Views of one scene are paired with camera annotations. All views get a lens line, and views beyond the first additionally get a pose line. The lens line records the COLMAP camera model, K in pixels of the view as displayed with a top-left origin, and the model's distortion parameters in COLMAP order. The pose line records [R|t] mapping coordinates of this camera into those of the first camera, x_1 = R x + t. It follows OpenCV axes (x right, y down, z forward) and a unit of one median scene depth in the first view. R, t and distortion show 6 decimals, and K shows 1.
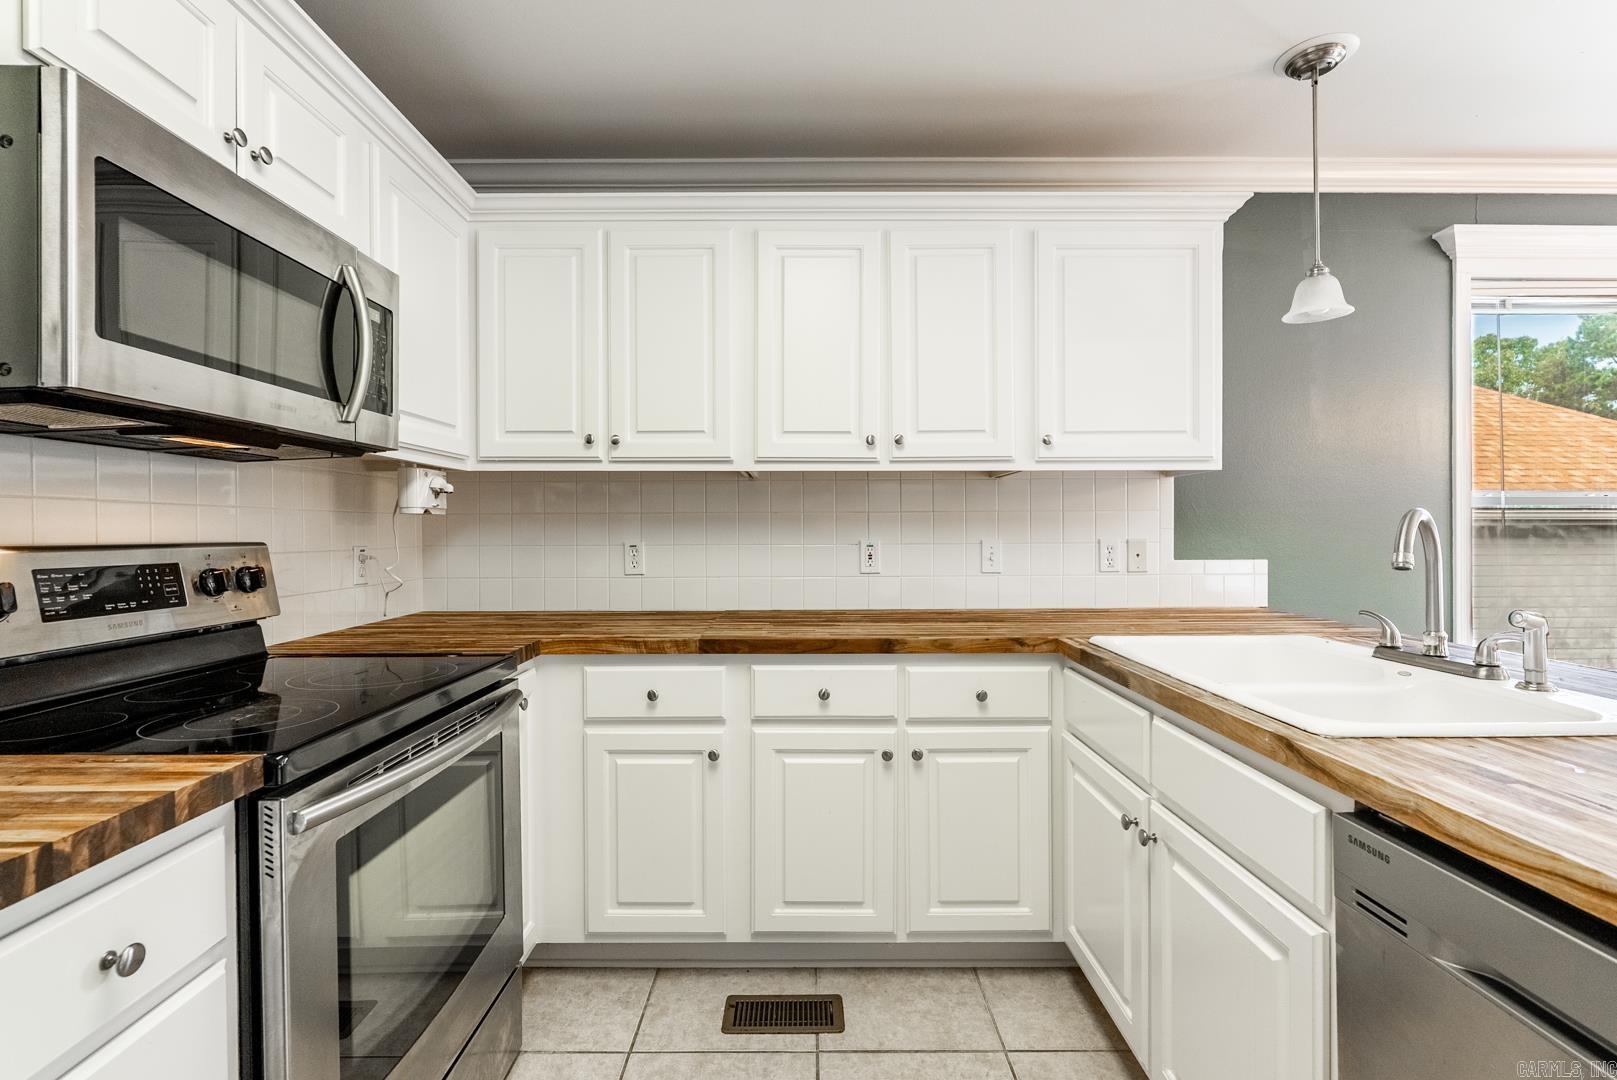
lens RADIAL K [[722.4, 0, 806.9], [0, 722.4, 537.5], [0, 0, 1]] dist [-0.007091, 0.000877]
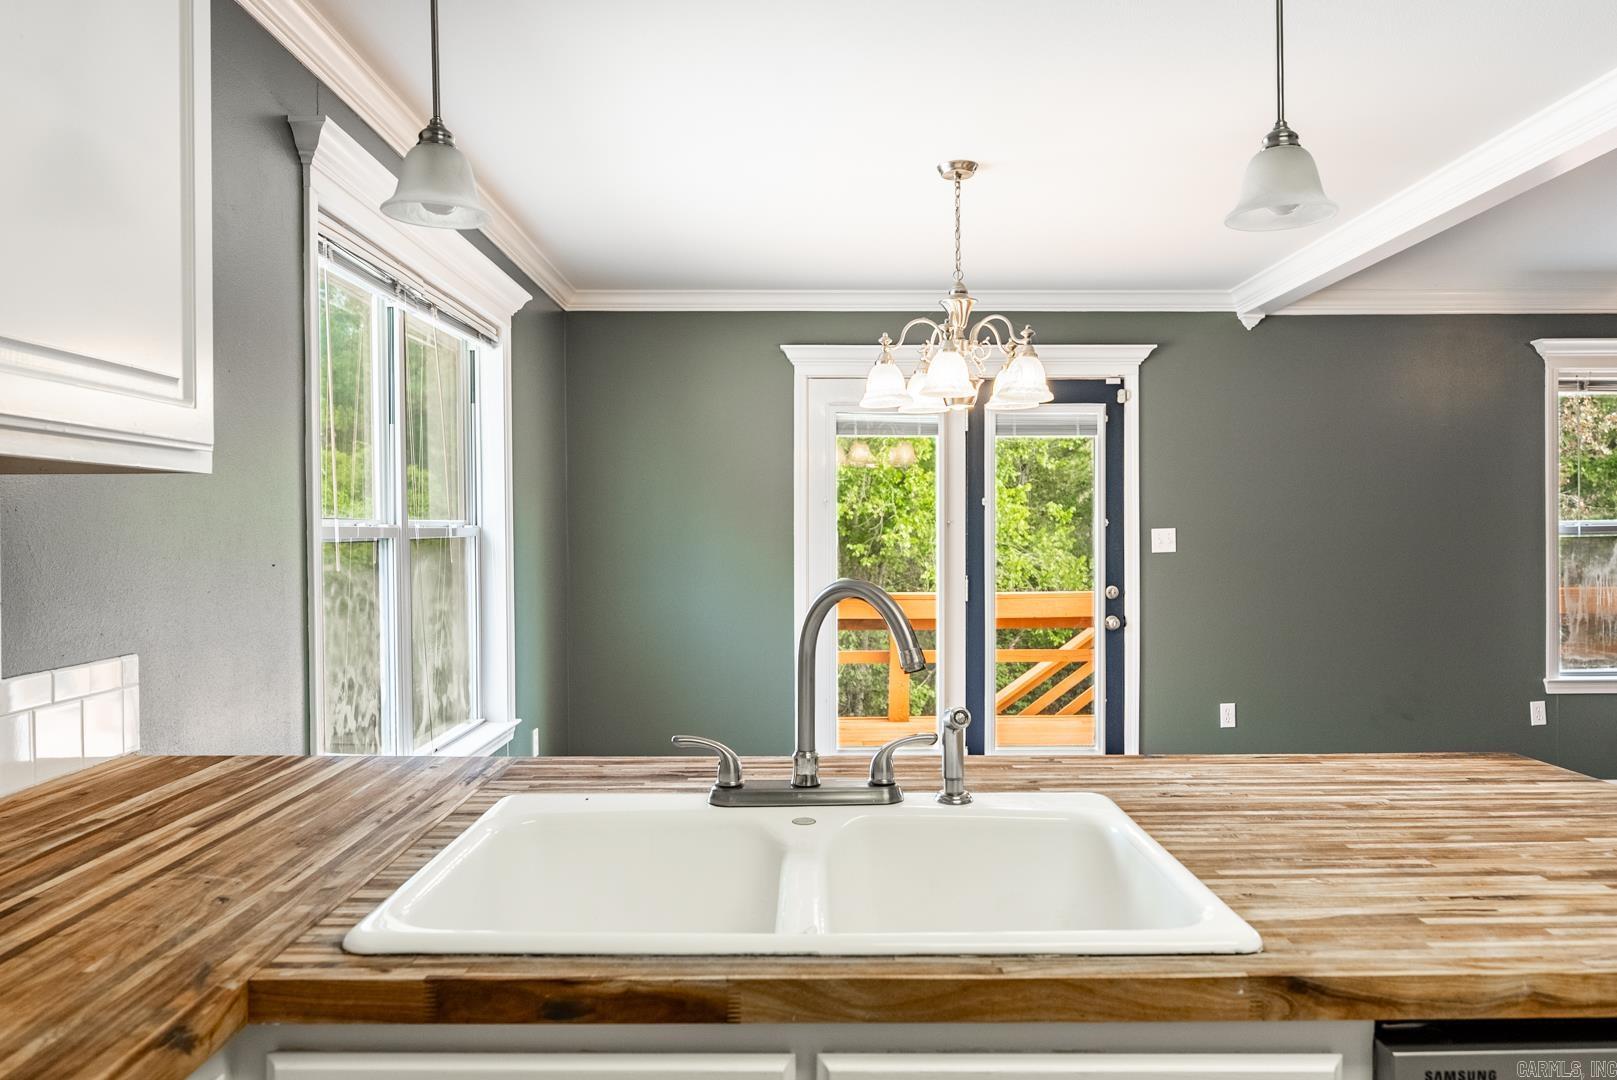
lens RADIAL K [[1118.7, 0, 807.7], [0, 1118.7, 538.7], [0, 0, 1]] dist [-0.003062, 0.000164]
pose [[-0.002438, -0.003180, 0.999992, -0.162016], [0.013527, 0.999903, 0.003213, -0.059083], [-0.999906, 0.013535, -0.002395, 0.735287]]
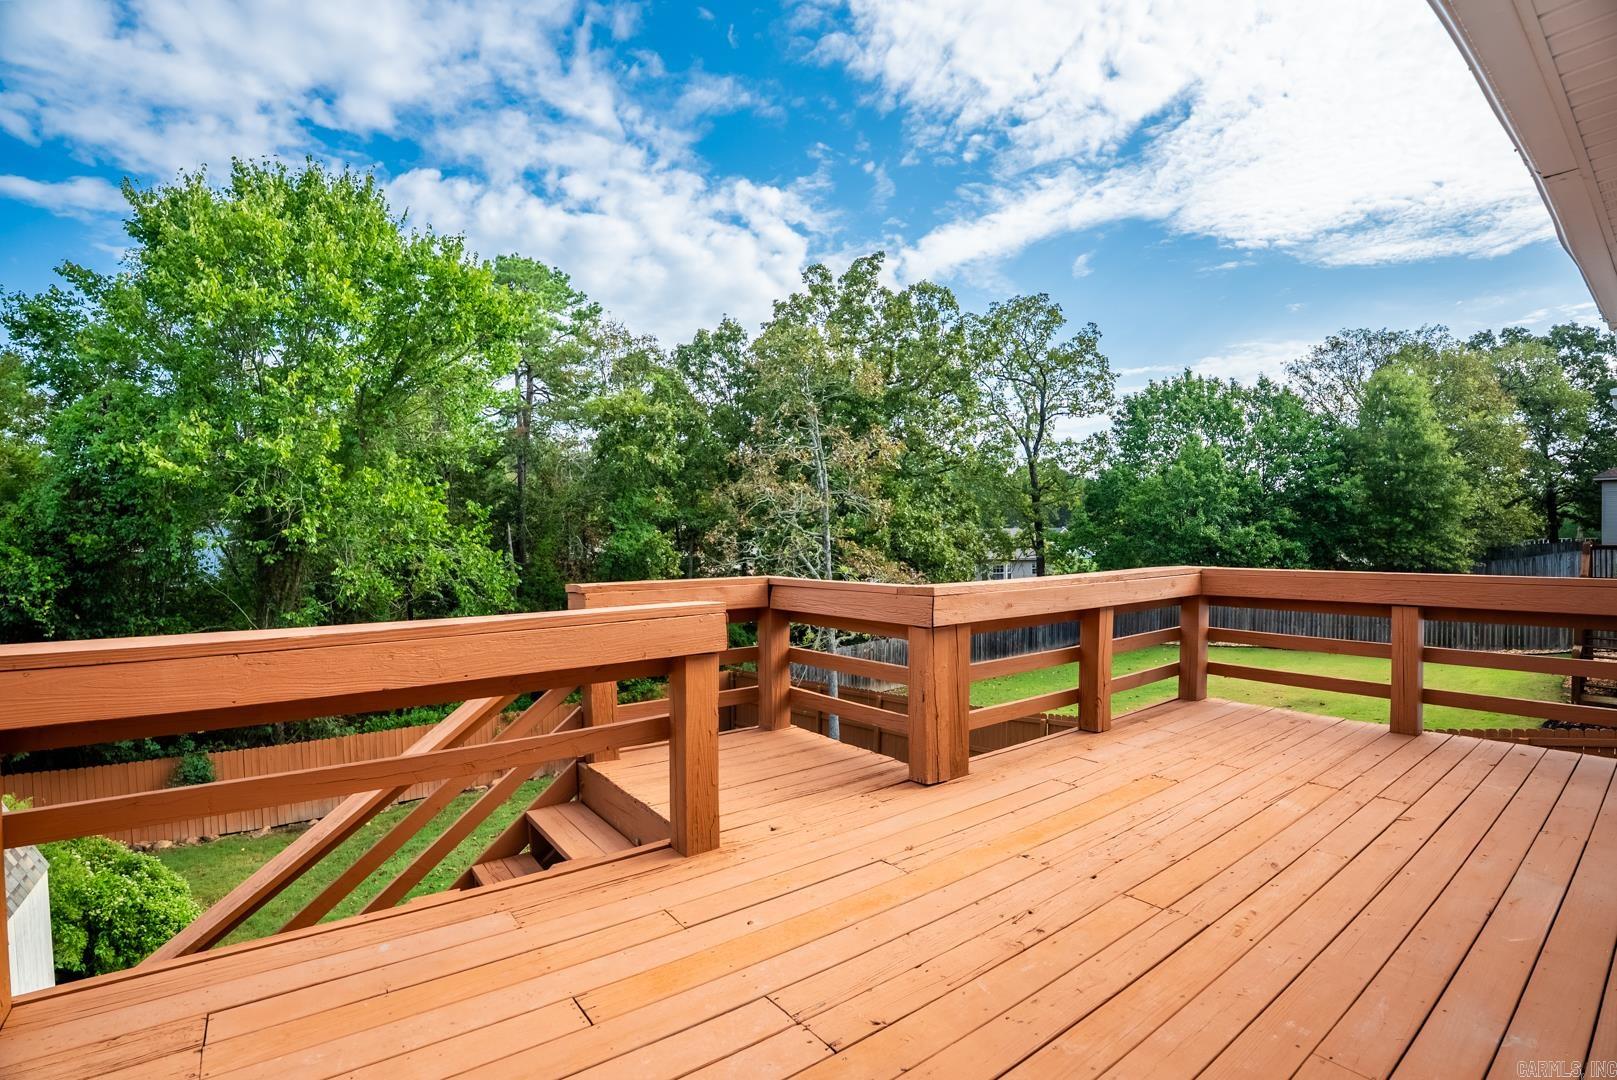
lens RADIAL K [[756.9, 0, 791.7], [0, 756.9, 541.6], [0, 0, 1]] dist [-0.061077, -0.000006]
pose [[-0.578188, -0.002414, 0.815900, 2.902414], [0.016335, 0.999761, 0.014534, 0.045124], [-0.815740, 0.021731, -0.578010, -0.005001]]
